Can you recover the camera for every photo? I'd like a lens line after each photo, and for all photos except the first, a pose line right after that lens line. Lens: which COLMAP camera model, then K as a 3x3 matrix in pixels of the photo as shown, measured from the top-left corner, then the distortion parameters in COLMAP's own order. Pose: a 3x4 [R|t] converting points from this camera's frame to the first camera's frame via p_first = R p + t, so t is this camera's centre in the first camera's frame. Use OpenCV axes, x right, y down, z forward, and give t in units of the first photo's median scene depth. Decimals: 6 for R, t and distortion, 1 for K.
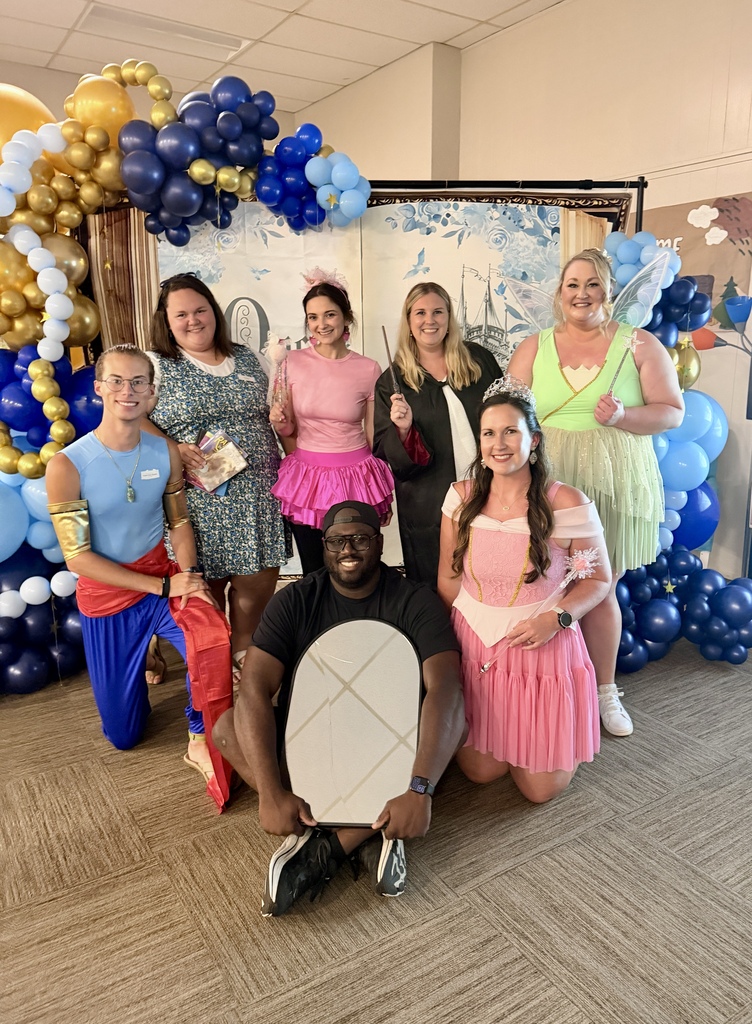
lens RADIAL K [[731.6, 0, 416.5], [0, 731.6, 477.7], [0, 0, 1]] dist [0.017753, -0.028837]
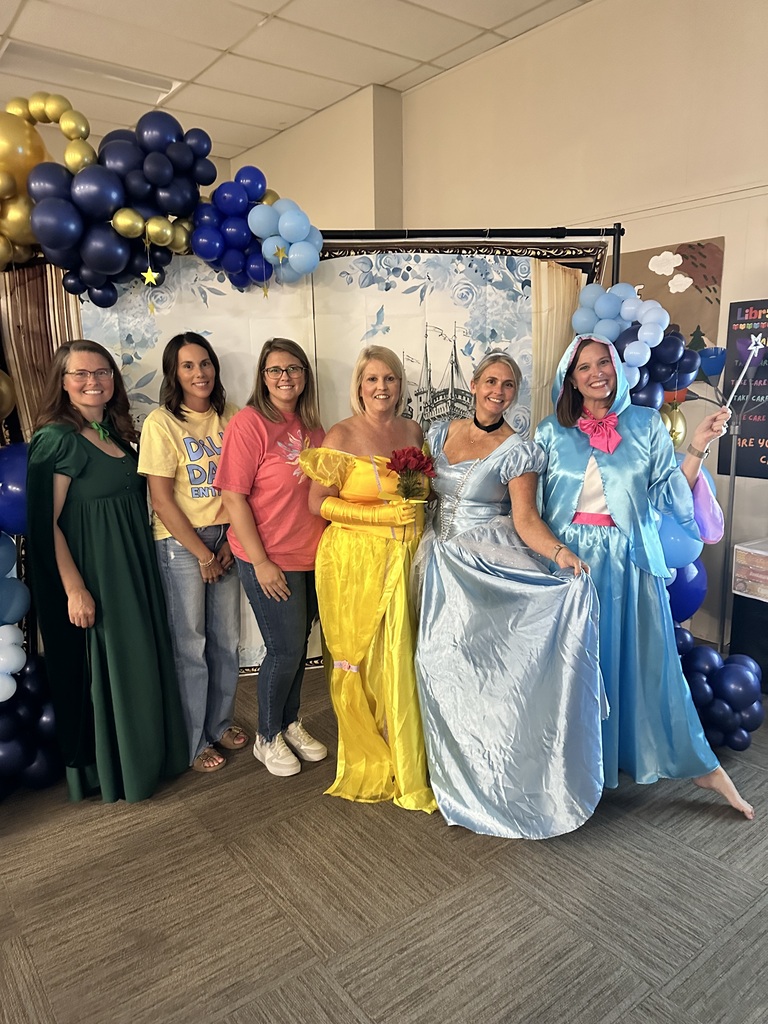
lens RADIAL K [[718.7, 0, 401.8], [0, 718.7, 521.8], [0, 0, 1]] dist [0.040988, -0.039624]
pose [[0.998108, -0.031363, 0.052879, -0.022809], [0.031267, 0.999508, 0.002629, -0.049509], [-0.052936, -0.000970, 0.998597, 0.113168]]
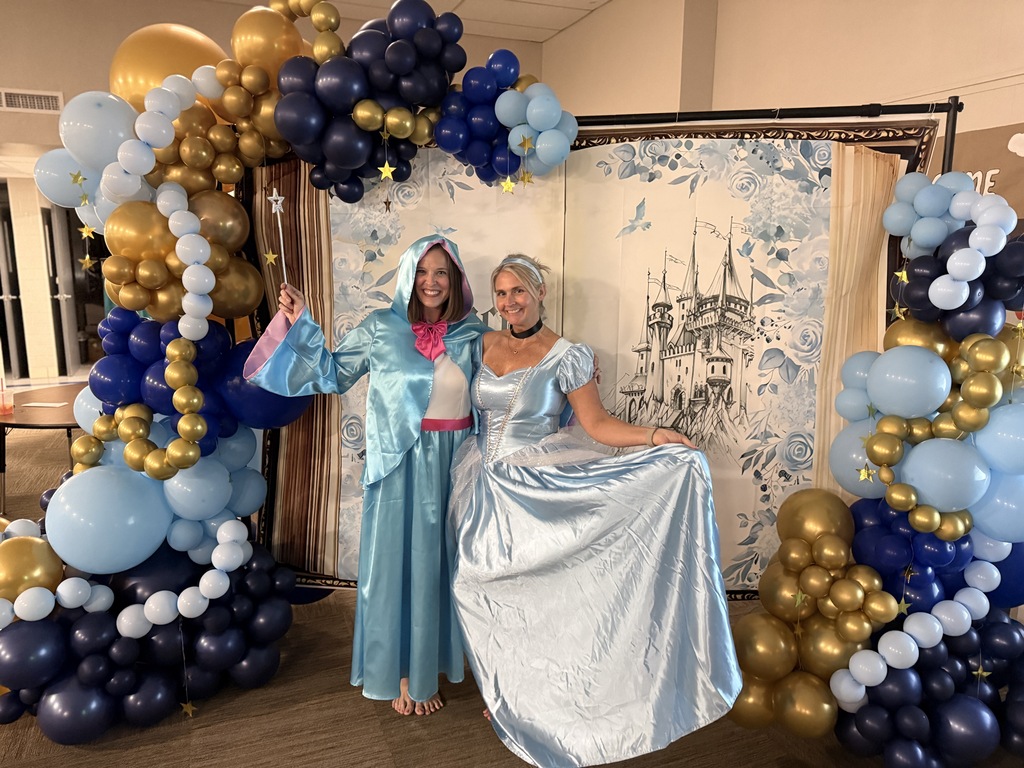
lens RADIAL K [[726.3, 0, 511.0], [0, 726.3, 387.4], [0, 0, 1]] dist [0.032069, -0.039862]
pose [[0.977617, 0.038236, -0.206887, 0.039766], [-0.043380, 0.998851, -0.020381, -0.091014], [0.205870, 0.028899, 0.978153, 0.215543]]
